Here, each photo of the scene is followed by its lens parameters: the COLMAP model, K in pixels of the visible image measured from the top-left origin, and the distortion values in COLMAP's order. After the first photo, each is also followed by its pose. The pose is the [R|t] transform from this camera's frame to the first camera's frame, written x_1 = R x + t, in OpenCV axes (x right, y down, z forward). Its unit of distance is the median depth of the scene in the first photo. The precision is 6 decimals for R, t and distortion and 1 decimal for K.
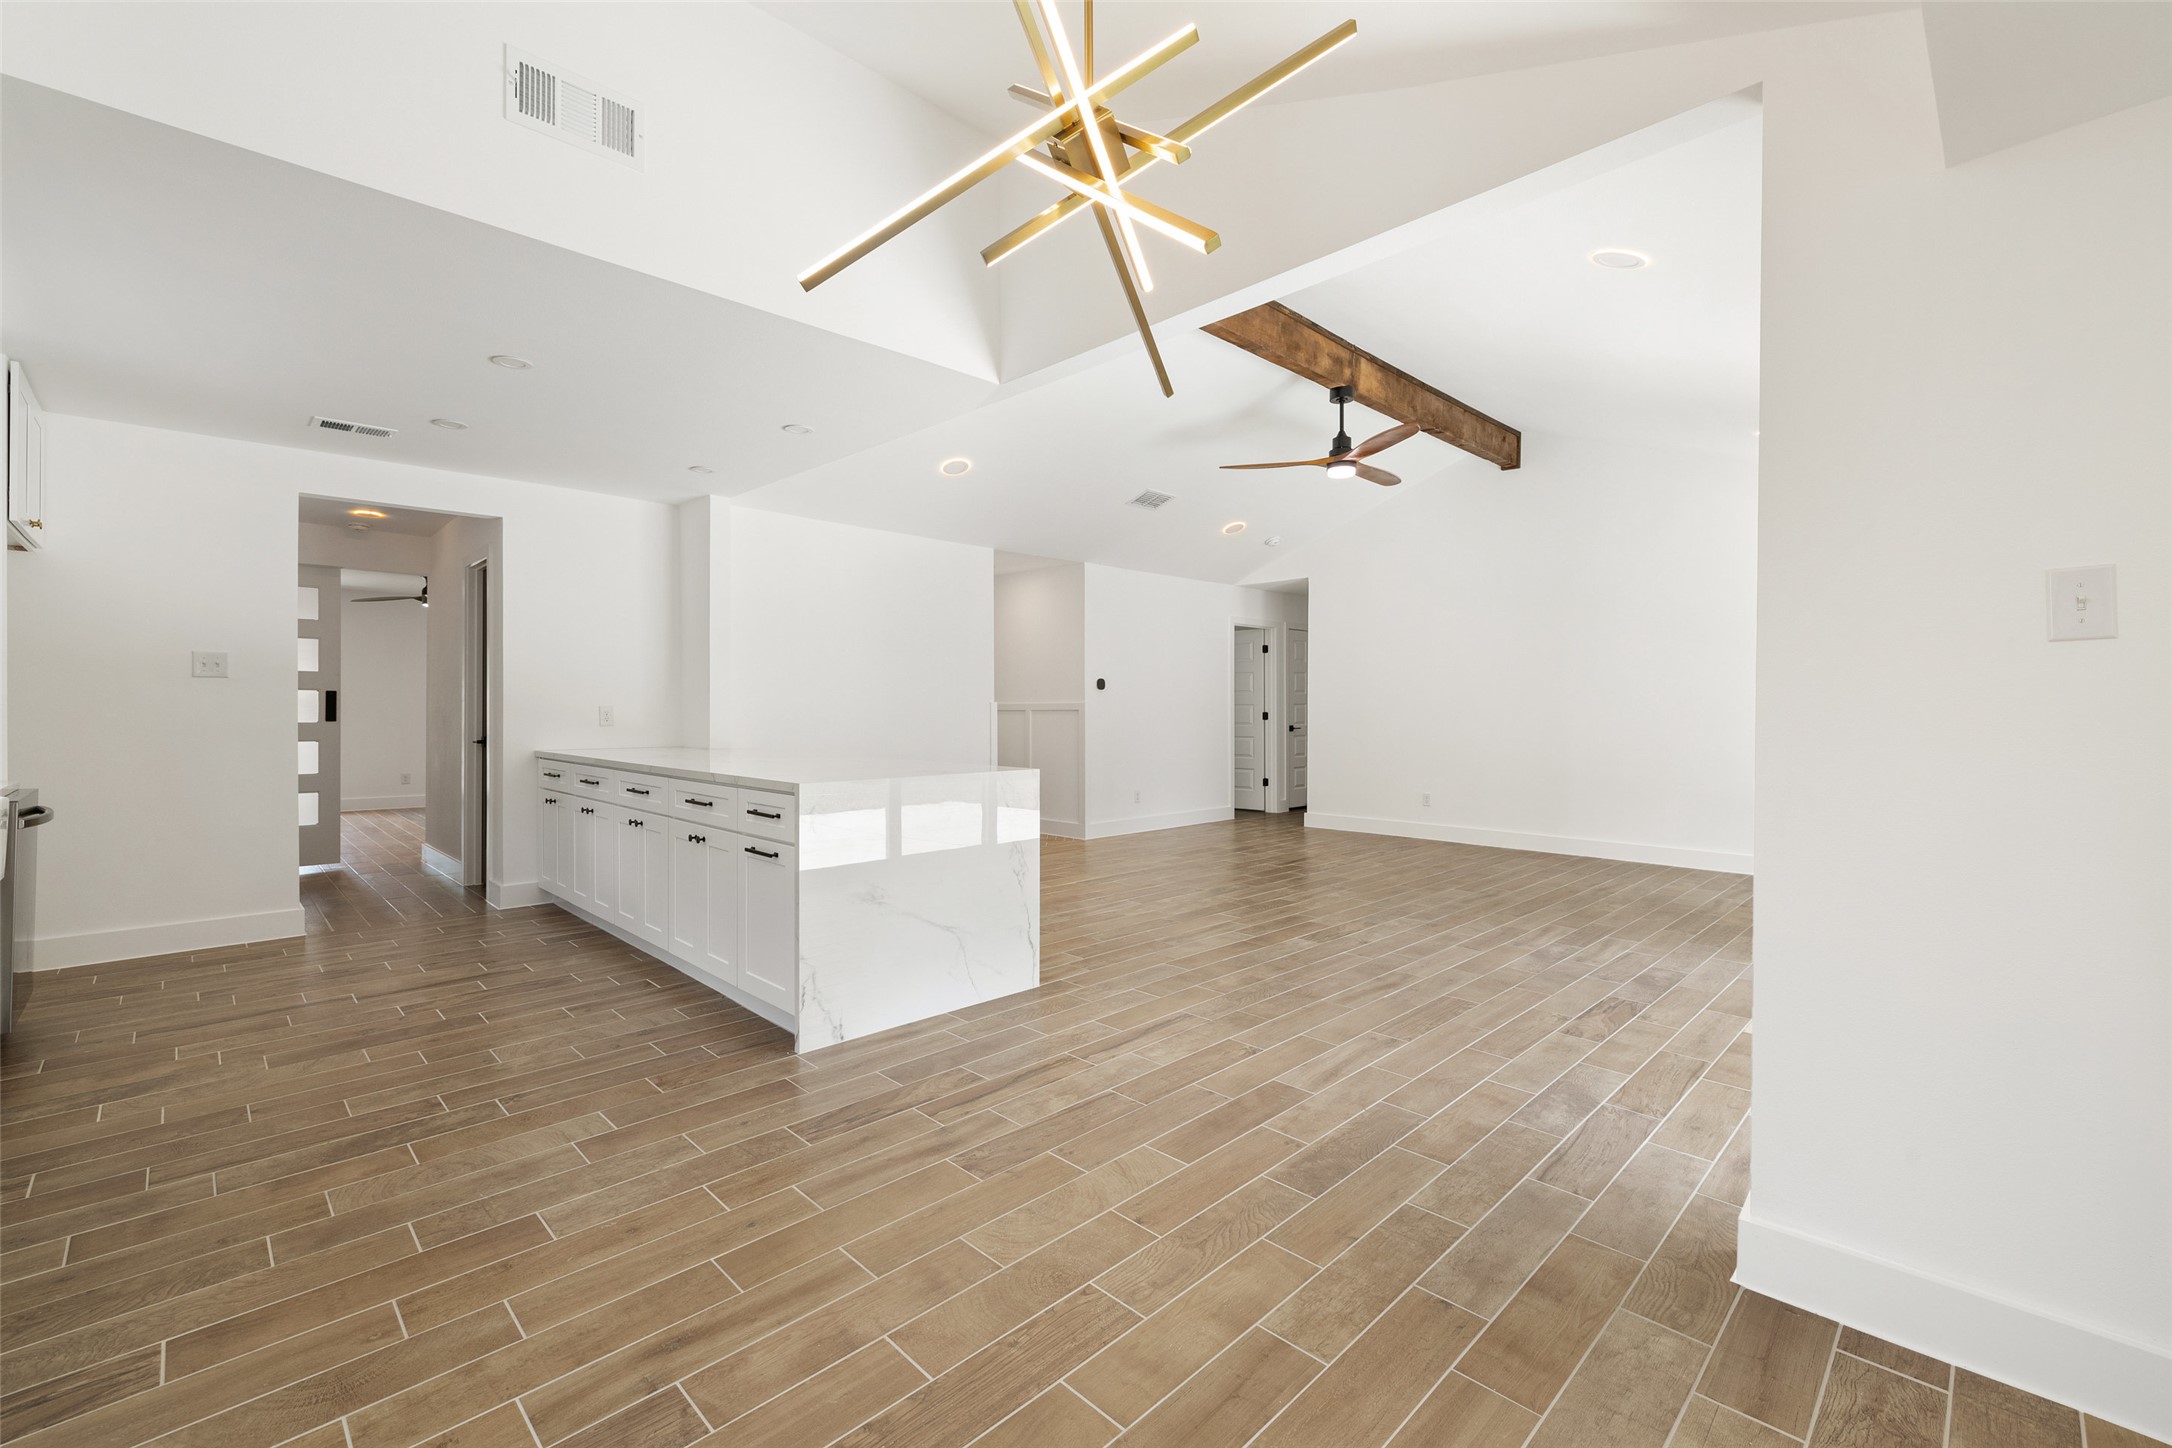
lens RADIAL K [[922.8, 0, 1084.5], [0, 922.8, 714.1], [0, 0, 1]] dist [0.002356, 0.000001]
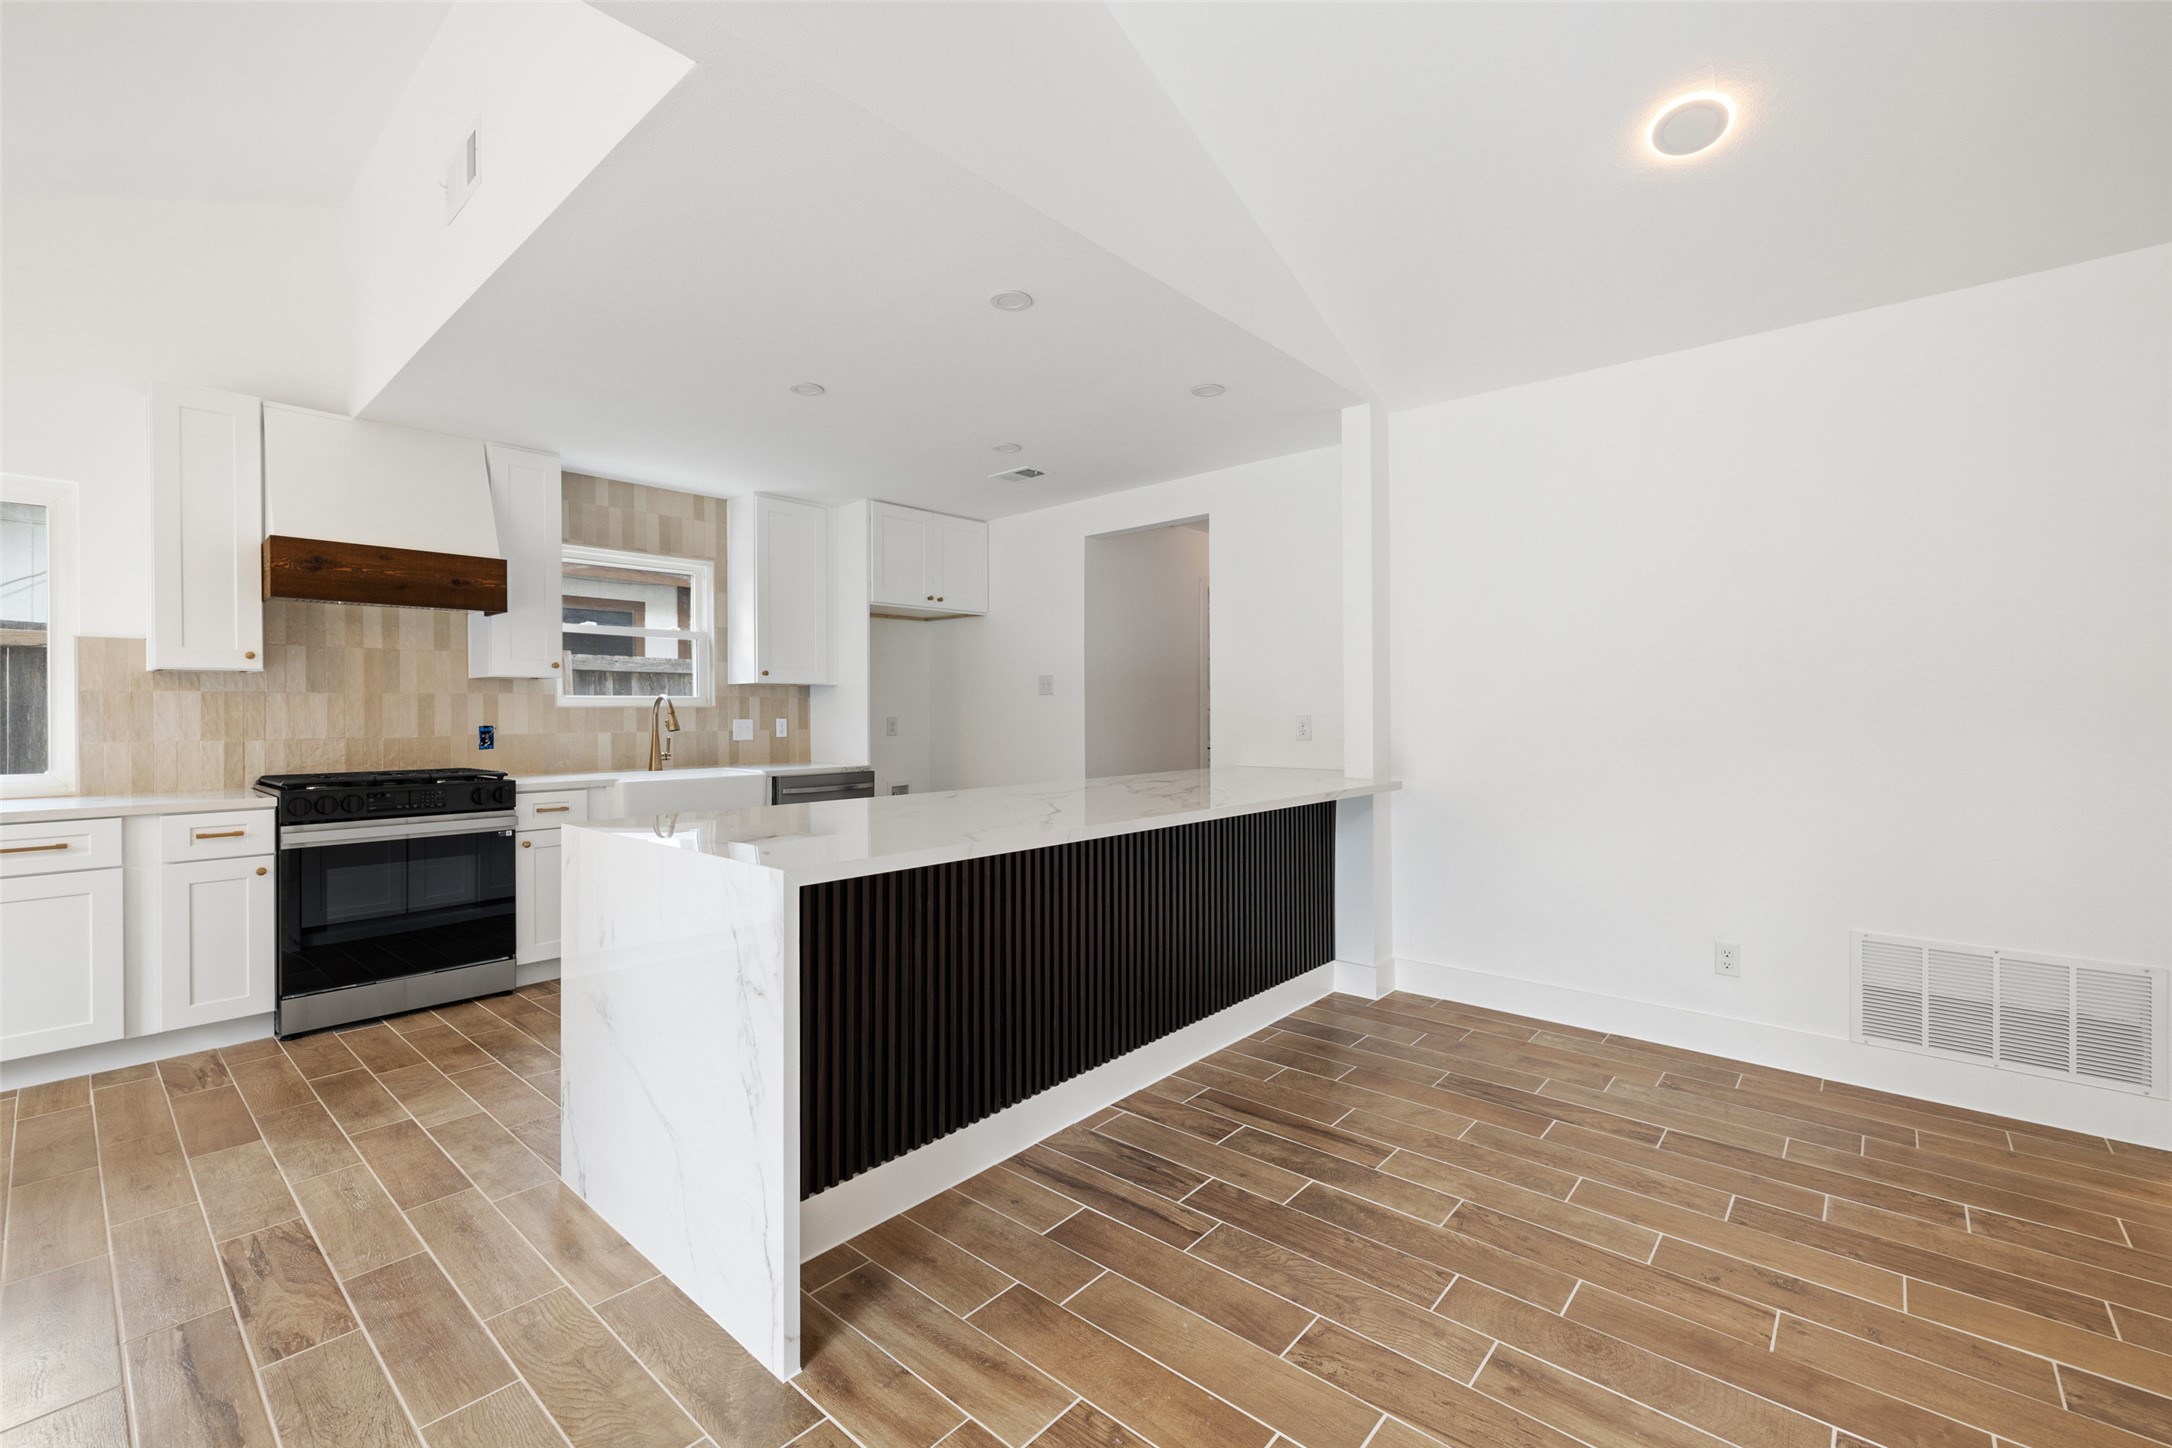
lens RADIAL K [[922.8, 0, 1085.2], [0, 922.8, 708.6], [0, 0, 1]] dist [0.002356, 0.000001]
pose [[0.067635, -0.007152, -0.997684, 0.443285], [-0.003188, 0.999968, -0.007384, -0.015015], [0.997705, 0.003680, 0.067610, 1.256653]]
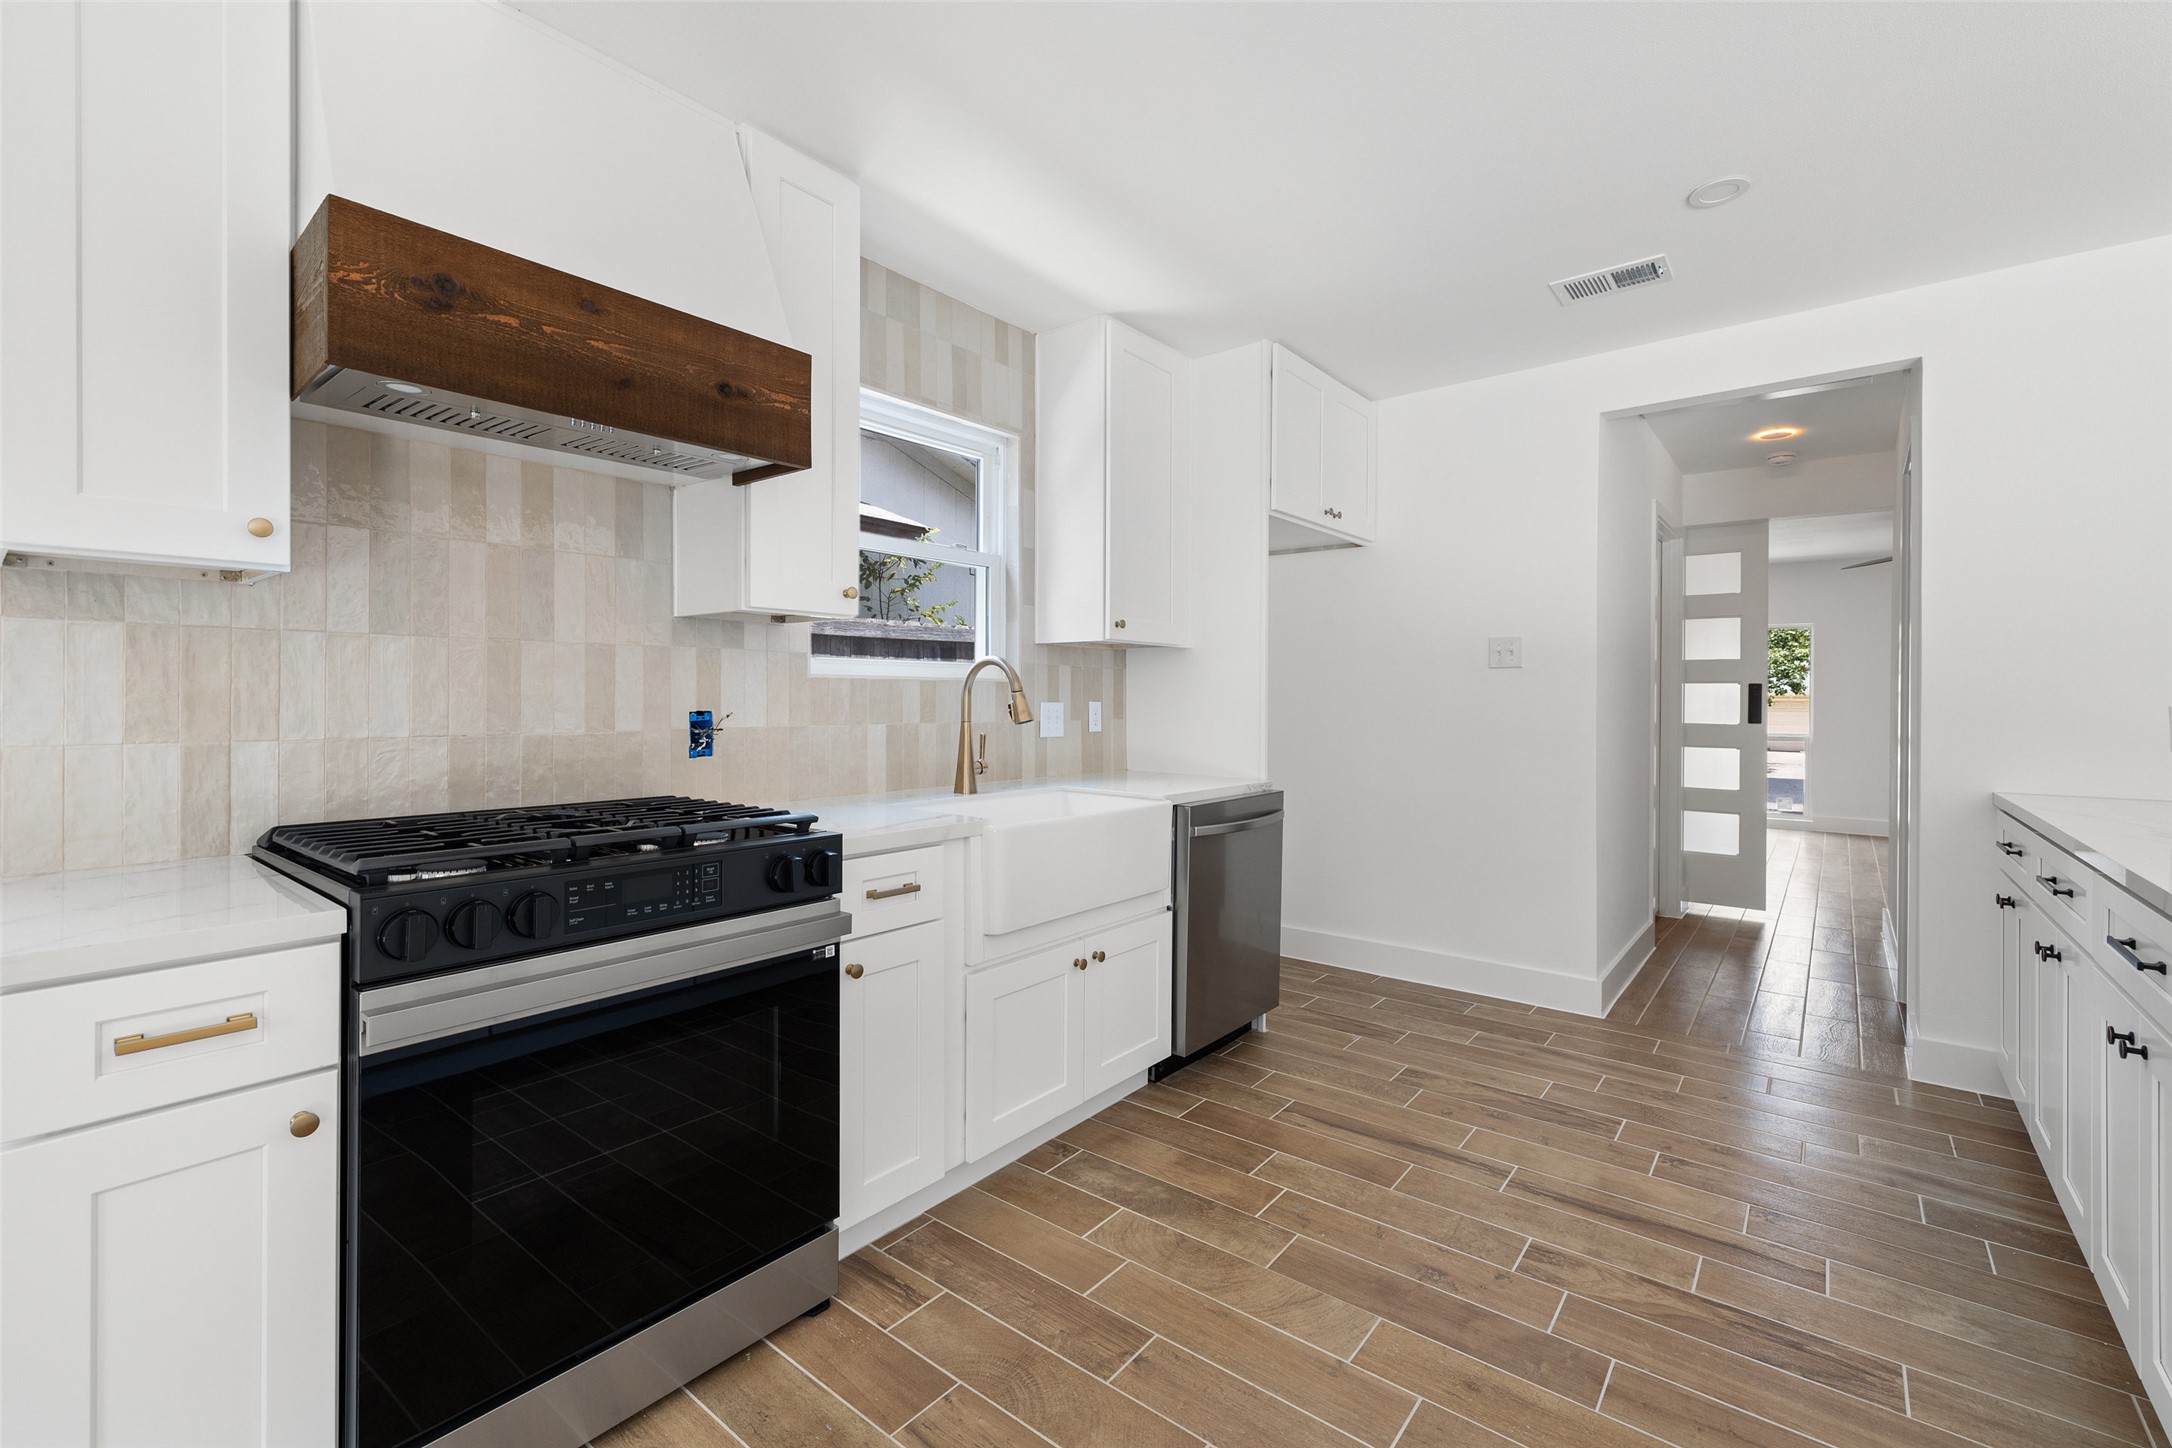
lens RADIAL K [[922.8, 0, 1079.6], [0, 922.8, 697.5], [0, 0, 1]] dist [0.002356, 0.000001]
pose [[0.111422, -0.002772, -0.993769, -0.225024], [-0.011732, 0.999923, -0.004104, -0.007798], [0.993704, 0.012116, 0.111381, 0.694547]]
